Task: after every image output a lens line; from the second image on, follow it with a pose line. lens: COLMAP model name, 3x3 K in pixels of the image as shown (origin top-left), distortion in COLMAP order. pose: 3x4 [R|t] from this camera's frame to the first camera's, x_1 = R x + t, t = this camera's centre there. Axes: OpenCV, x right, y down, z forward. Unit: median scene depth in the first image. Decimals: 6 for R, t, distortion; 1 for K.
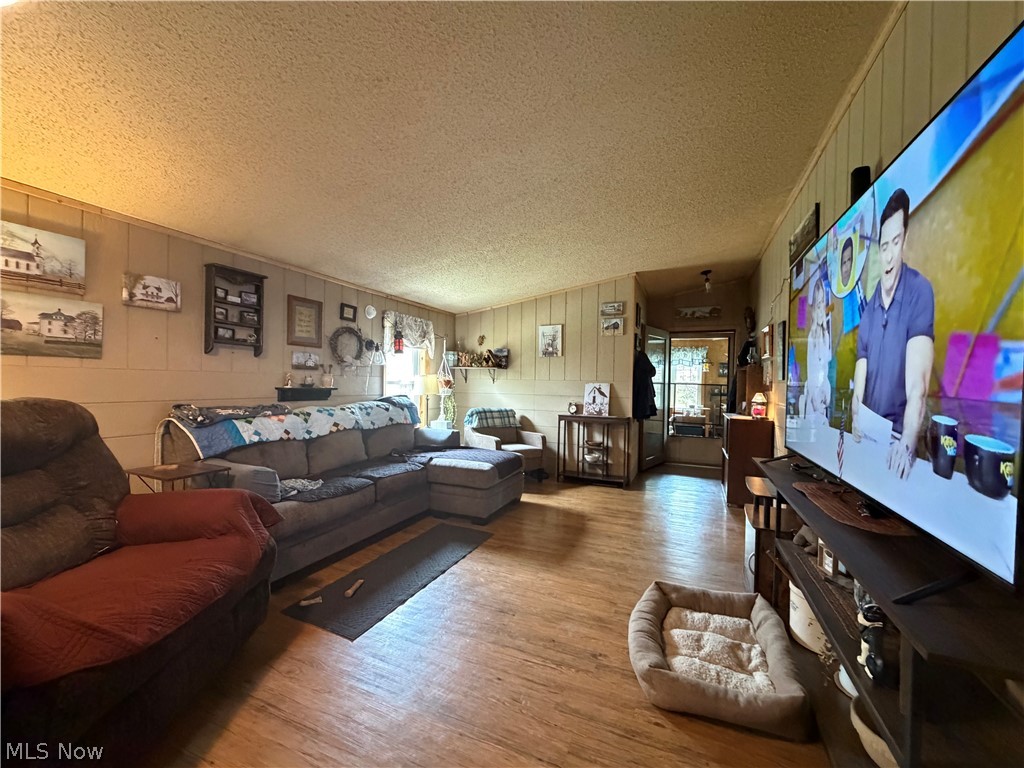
lens RADIAL K [[406.4, 0, 506.2], [0, 406.4, 383.1], [0, 0, 1]] dist [-0.000467, -0.000160]
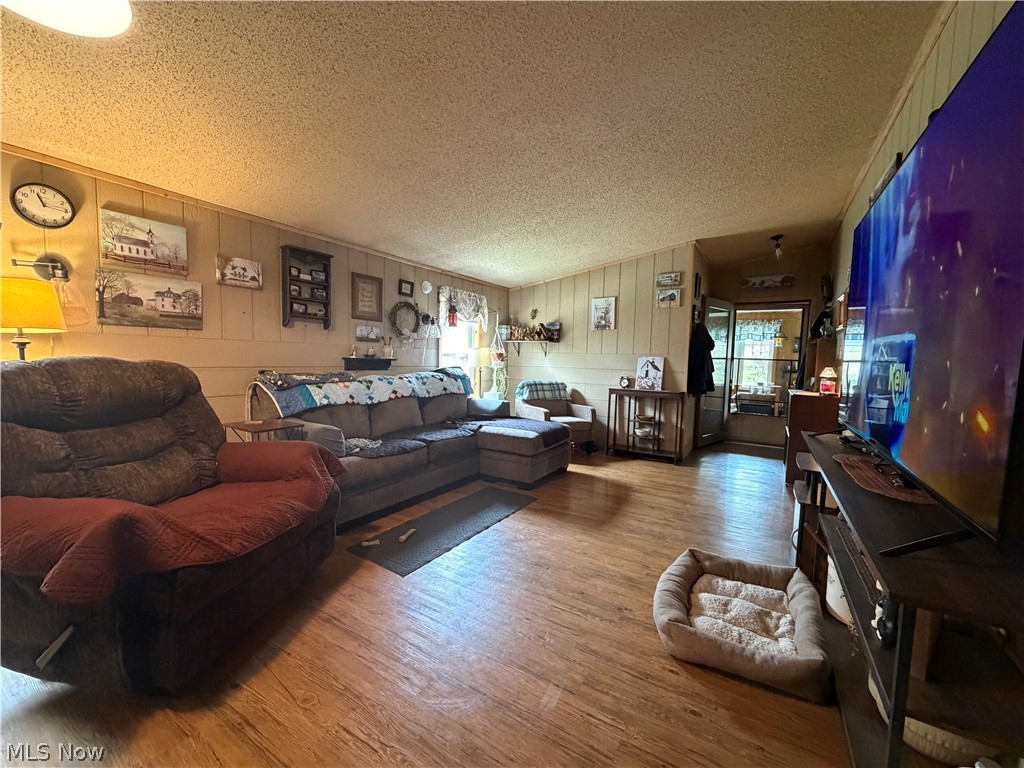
lens RADIAL K [[406.4, 0, 506.2], [0, 406.4, 383.1], [0, 0, 1]] dist [-0.000467, -0.000160]
pose [[0.988786, 0.015959, -0.148487, 0.049629], [-0.007395, 0.998287, 0.058043, 0.016868], [0.149159, -0.056294, 0.987210, -0.038262]]
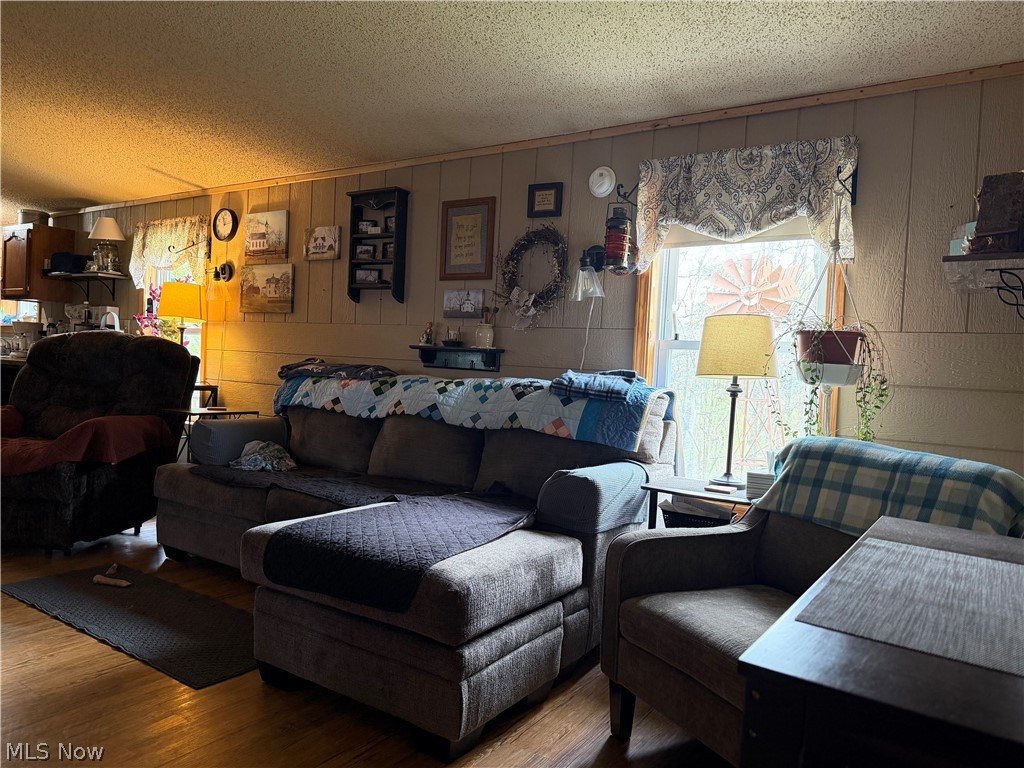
lens RADIAL K [[729.1, 0, 510.7], [0, 729.1, 389.1], [0, 0, 1]] dist [0.061148, -0.000556]
pose [[-0.173966, 0.001240, -0.984751, 0.767432], [-0.061686, 0.998022, 0.012154, 0.073939], [0.982818, 0.062860, -0.173545, 1.737683]]
